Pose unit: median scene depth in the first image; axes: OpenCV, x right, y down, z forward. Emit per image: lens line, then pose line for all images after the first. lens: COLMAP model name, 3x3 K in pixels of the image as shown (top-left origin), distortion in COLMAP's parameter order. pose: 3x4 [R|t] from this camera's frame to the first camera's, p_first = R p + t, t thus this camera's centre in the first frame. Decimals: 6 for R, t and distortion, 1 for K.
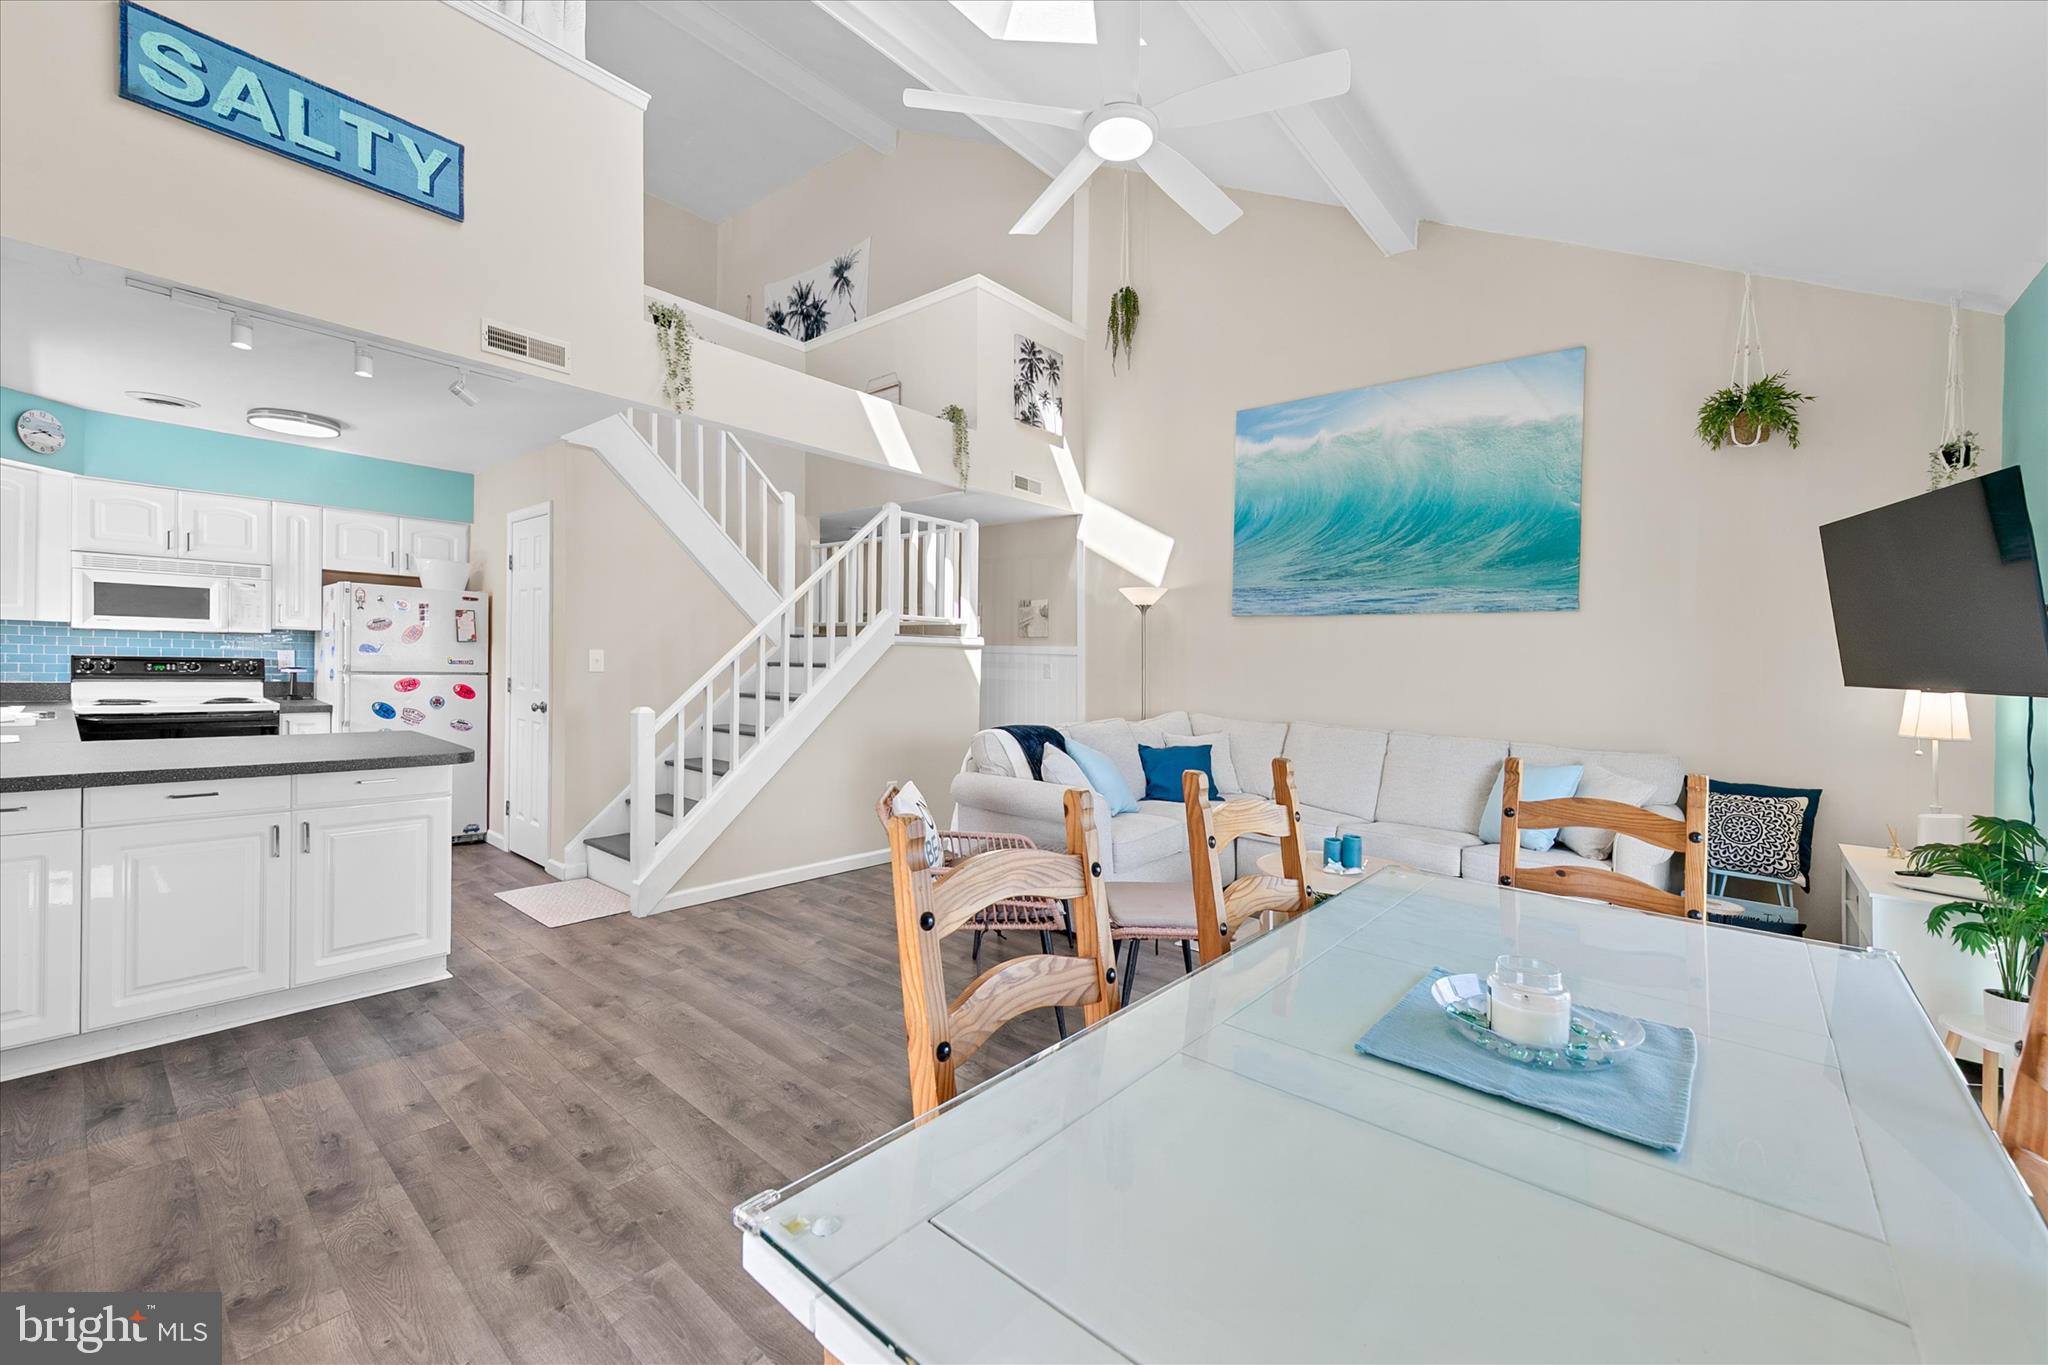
lens RADIAL K [[823.6, 0, 1045.9], [0, 823.6, 684.8], [0, 0, 1]] dist [0.002036, 0.000498]
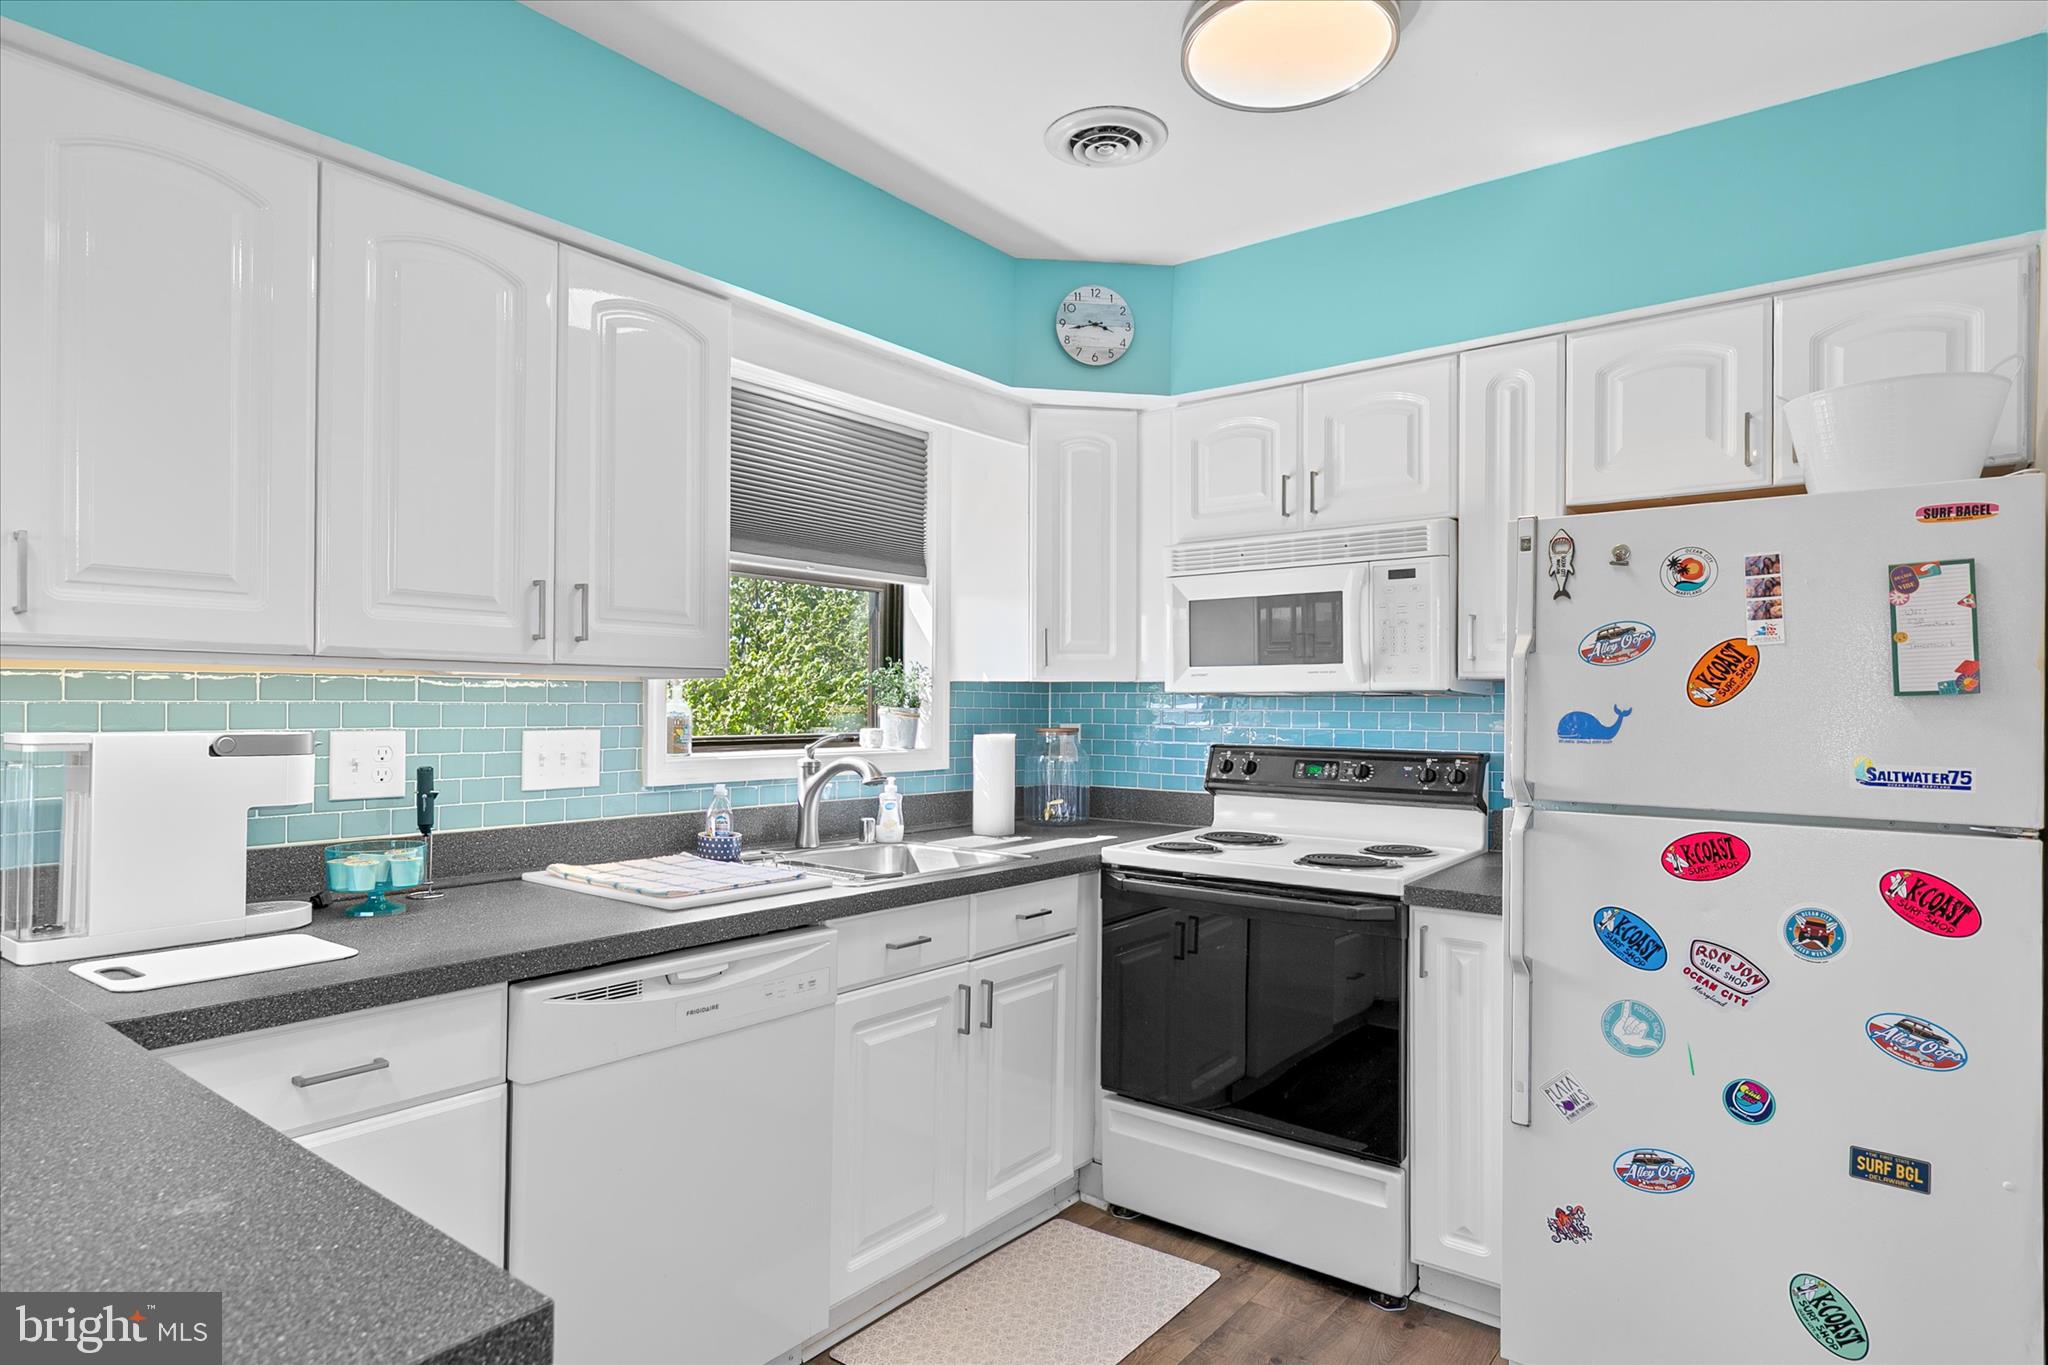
lens RADIAL K [[1120.5, 0, 1020.4], [0, 1120.5, 705.4], [0, 0, 1]] dist [0.004279, 0.000816]
pose [[0.038435, -0.029219, -0.998834, -0.425626], [-0.036190, 0.998876, -0.030613, -0.032173], [0.998606, 0.037325, 0.037334, 0.792286]]
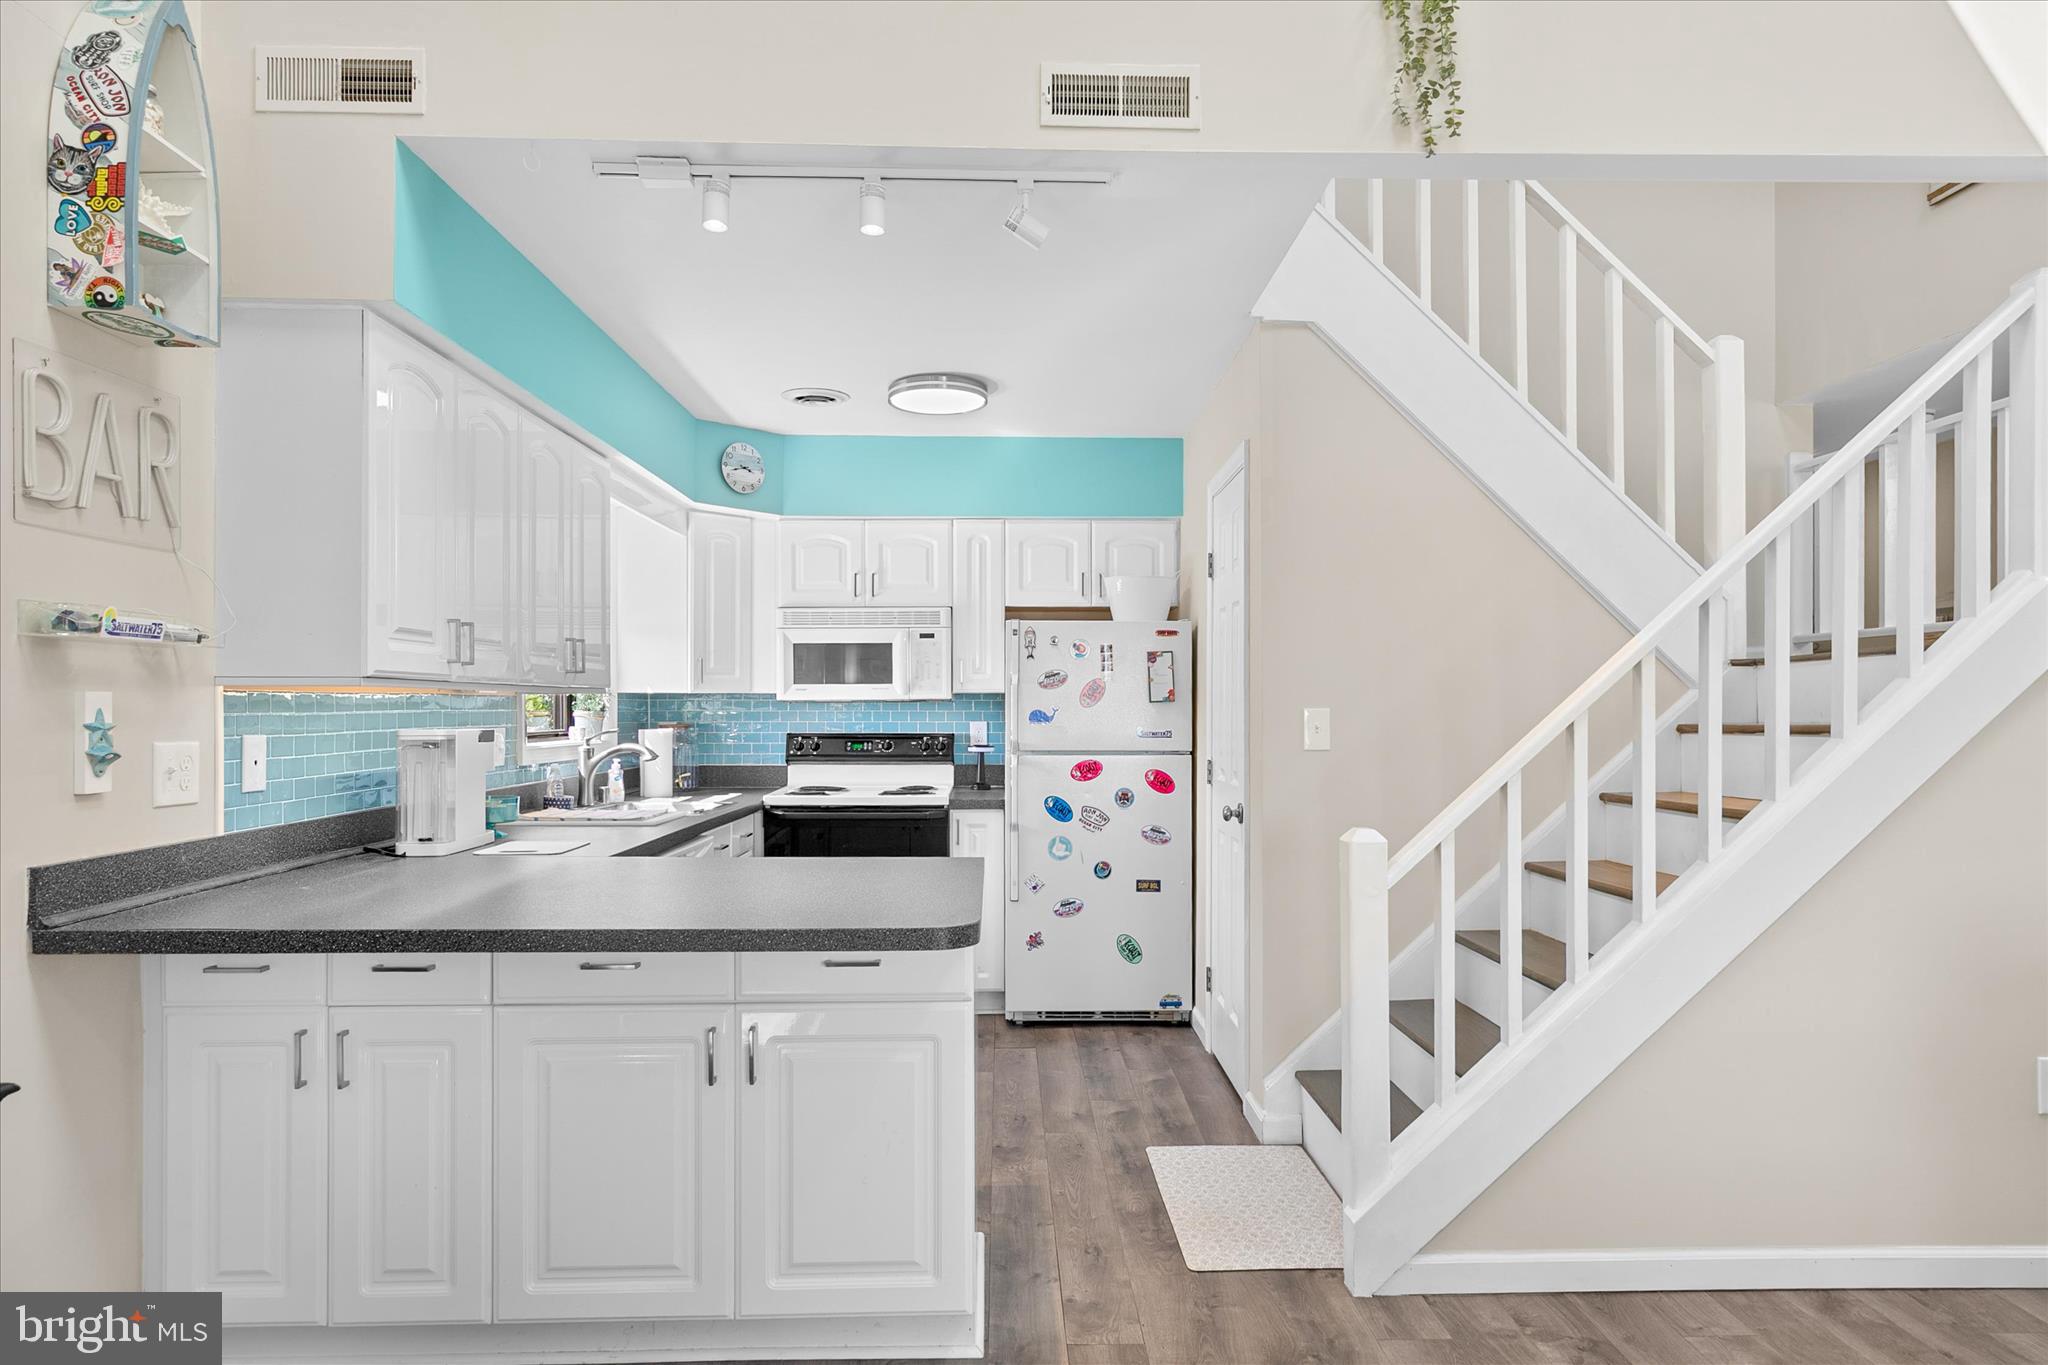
lens RADIAL K [[1209.1, 0, 1022.9], [0, 1209.1, 734.4], [0, 0, 1]] dist [0.007143, 0.002724]
pose [[0.659832, -0.014291, -0.751277, -0.091071], [-0.002082, 0.999781, -0.020847, -0.008882], [0.751410, 0.015320, 0.659657, 0.345351]]
